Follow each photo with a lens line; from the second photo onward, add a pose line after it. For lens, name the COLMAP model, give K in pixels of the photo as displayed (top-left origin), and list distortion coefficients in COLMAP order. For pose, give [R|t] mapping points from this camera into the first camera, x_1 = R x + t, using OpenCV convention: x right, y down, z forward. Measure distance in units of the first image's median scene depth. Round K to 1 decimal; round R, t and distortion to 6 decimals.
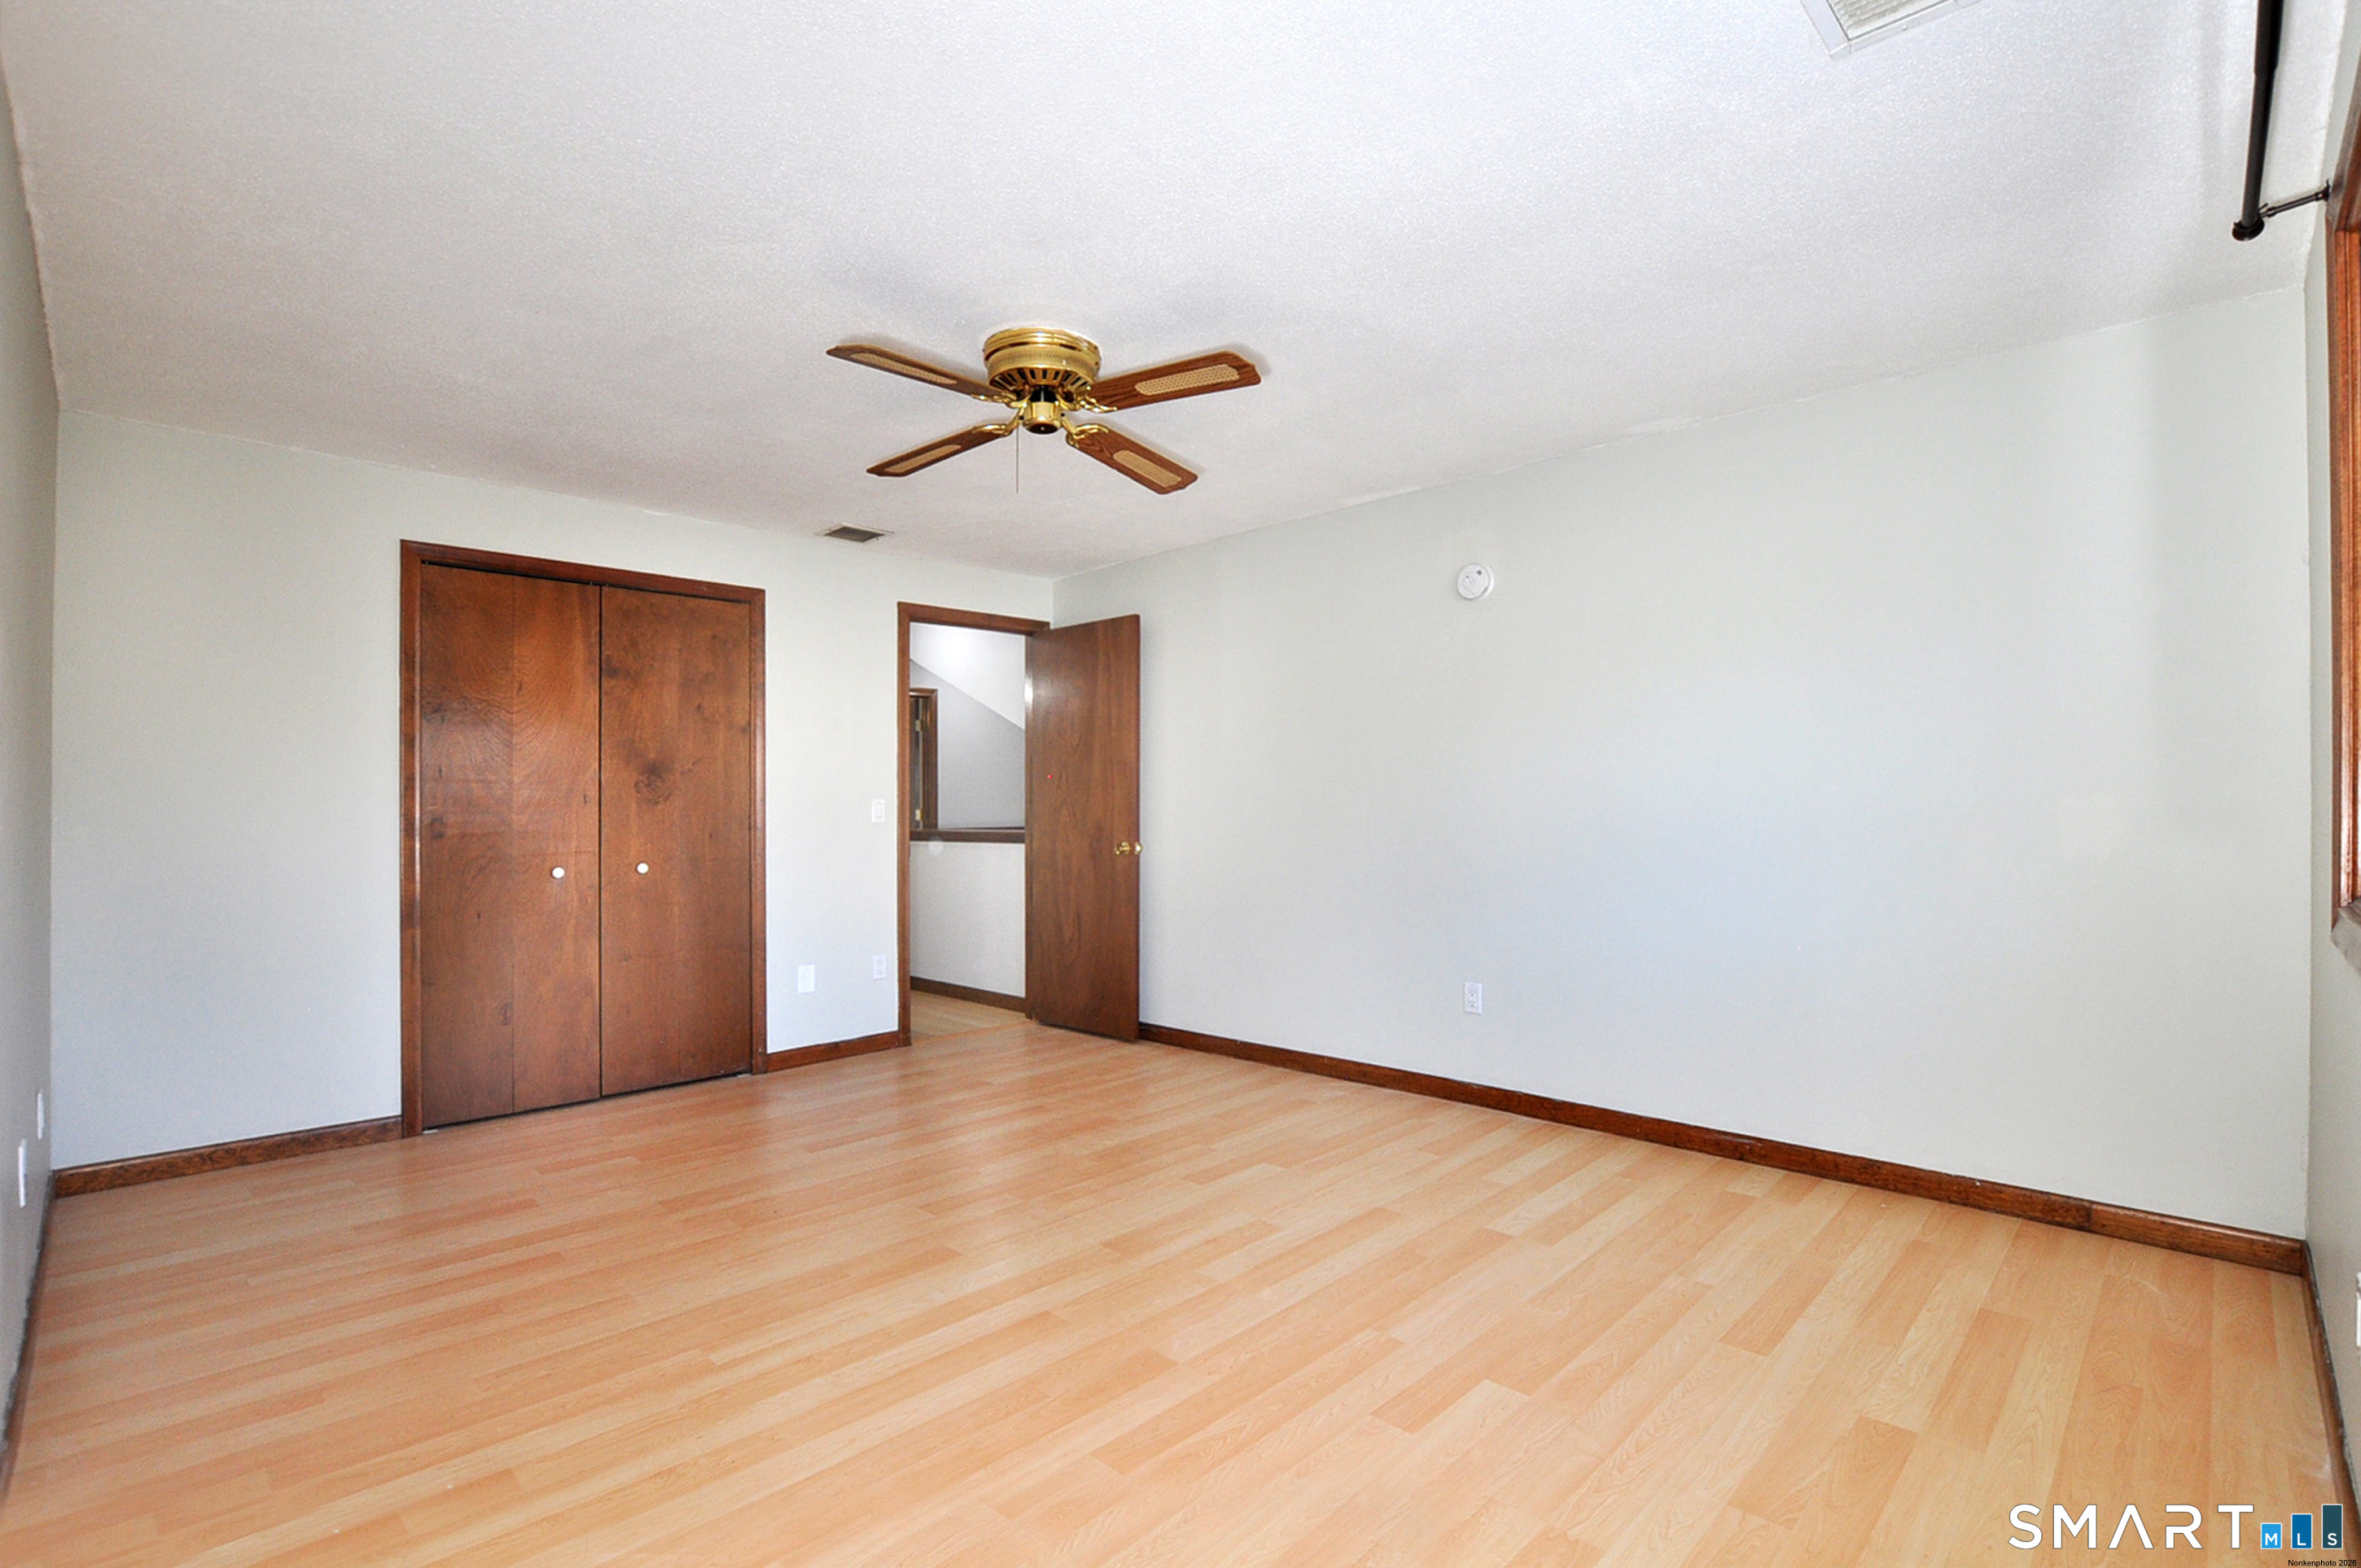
lens RADIAL K [[1051.1, 0, 1186.9], [0, 1051.1, 793.3], [0, 0, 1]] dist [-0.027317, 0.000578]
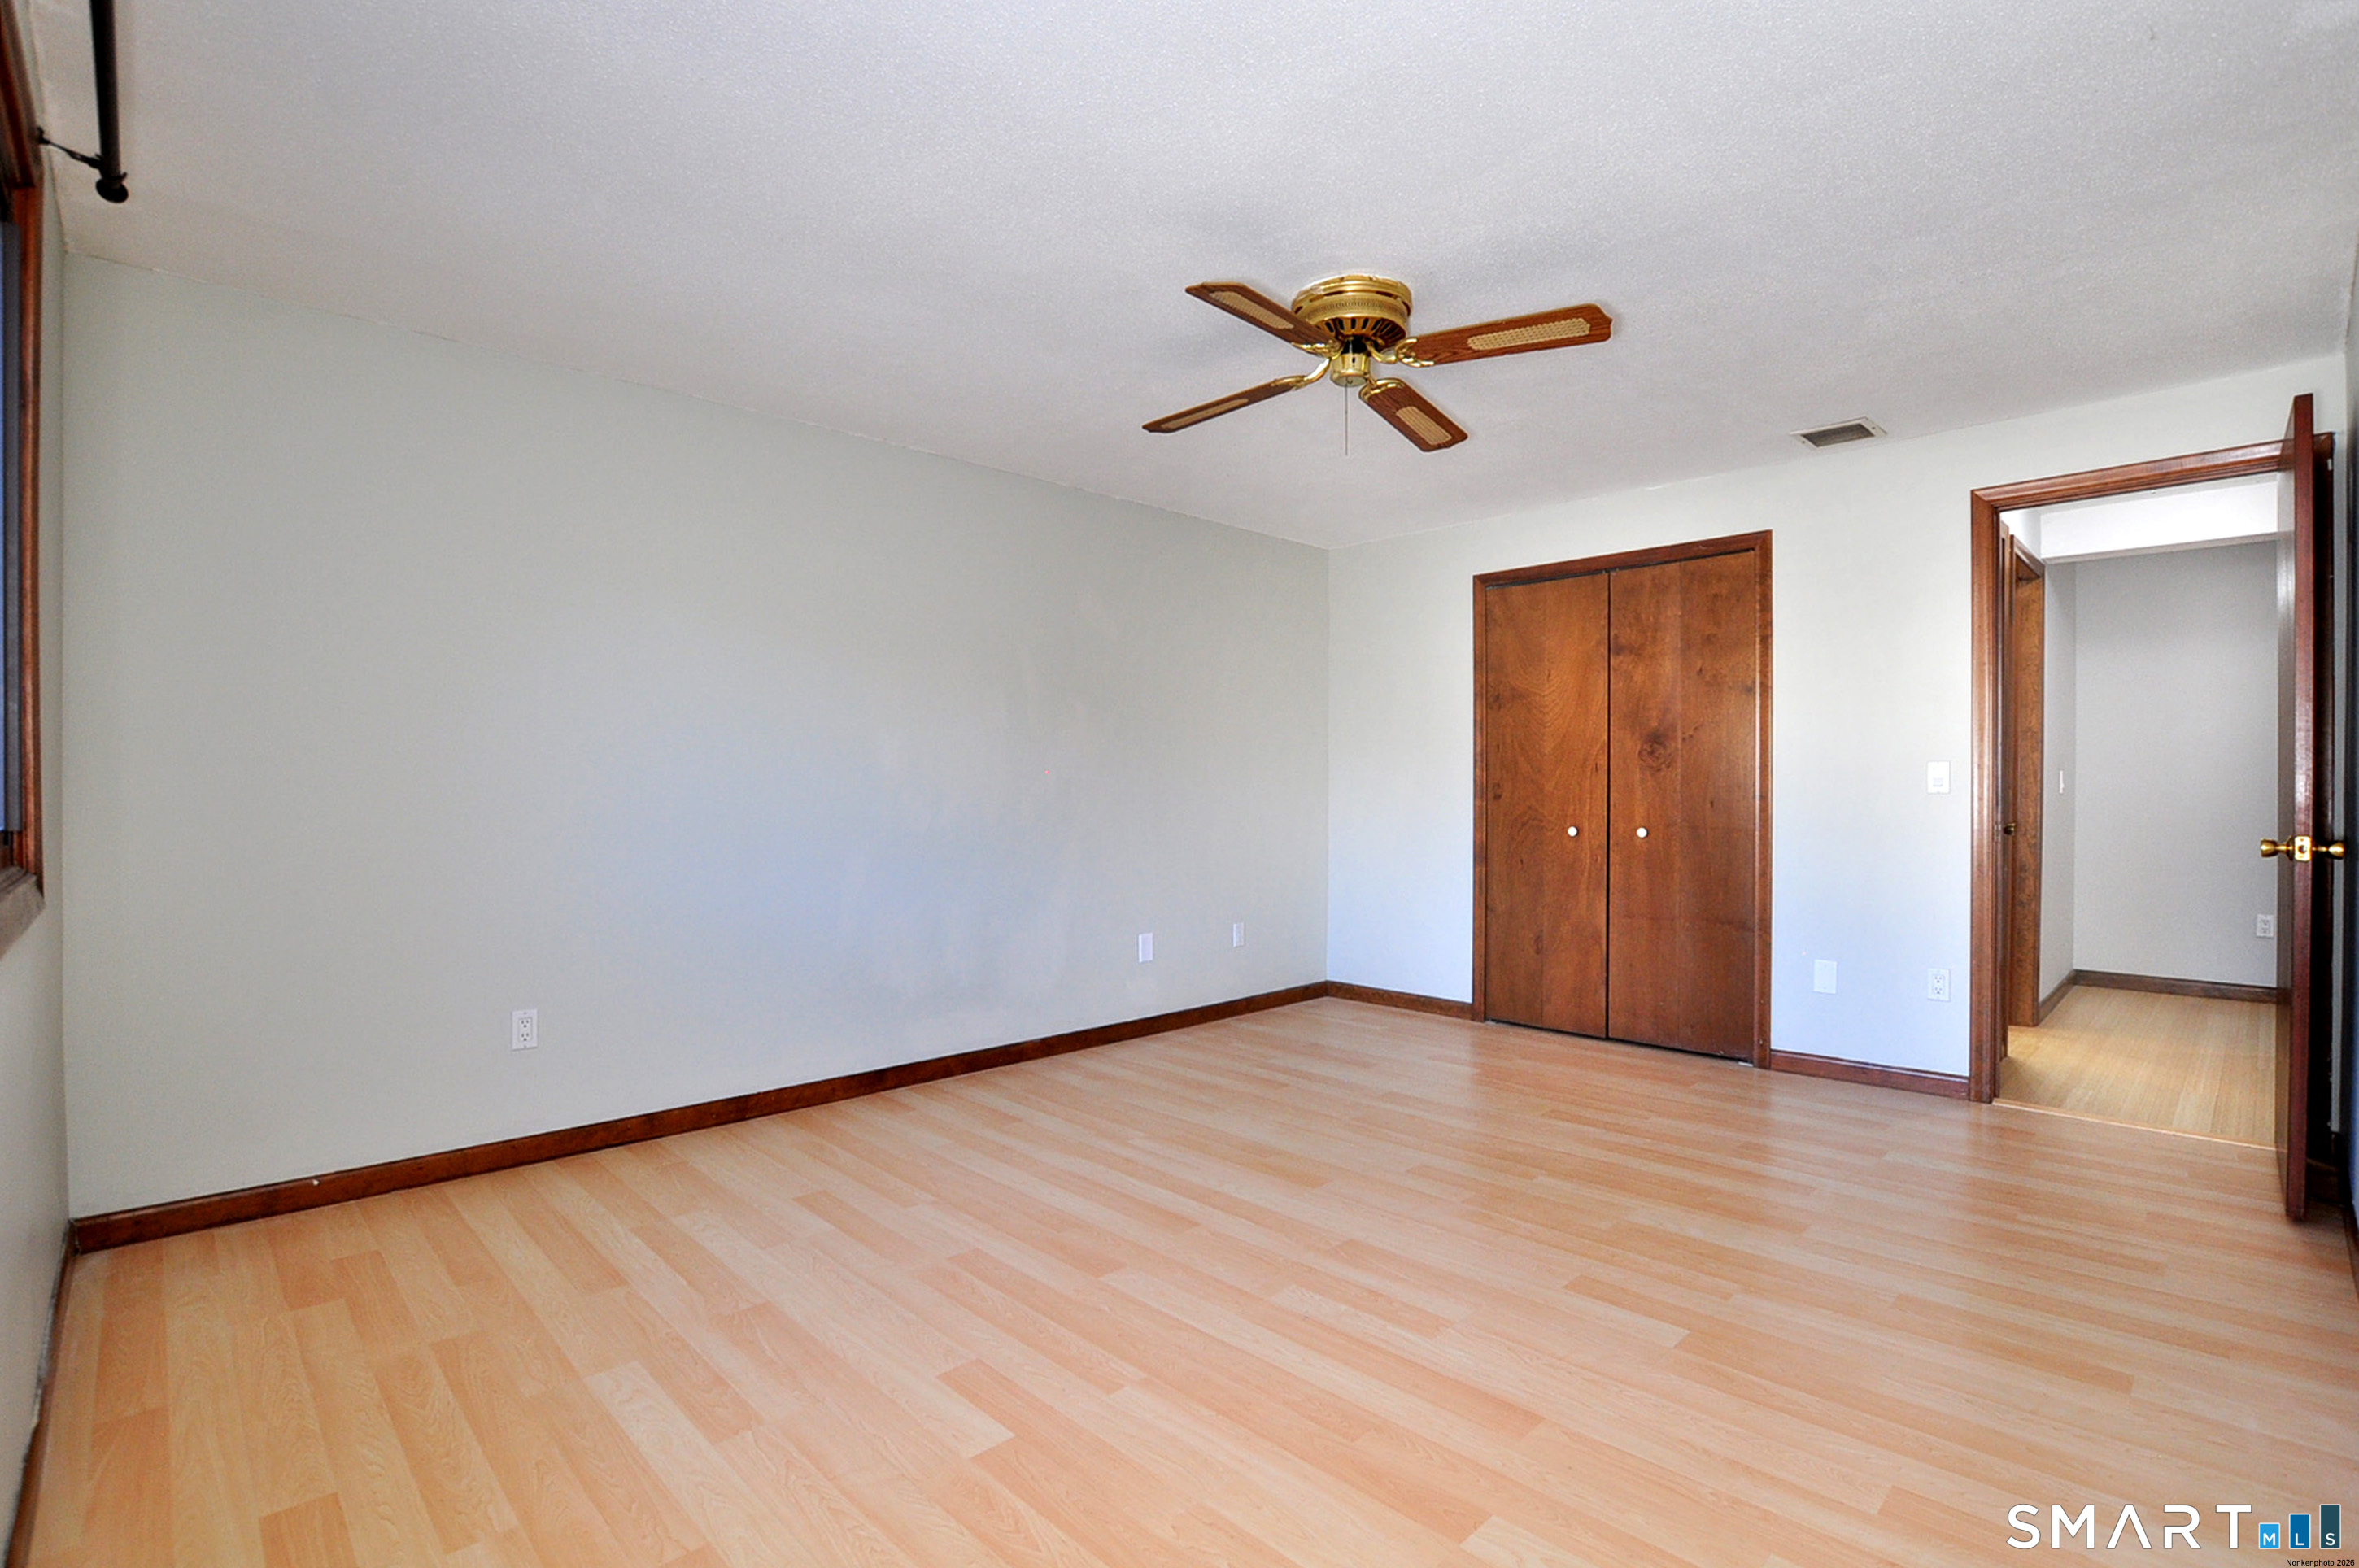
lens RADIAL K [[1063.4, 0, 1173.5], [0, 1063.4, 787.0], [0, 0, 1]] dist [-0.030474, 0.000244]
pose [[-0.007883, 0.004806, -0.999957, 0.577608], [0.018283, 0.999822, 0.004661, 0.013402], [0.999802, -0.018245, -0.007970, 0.574311]]
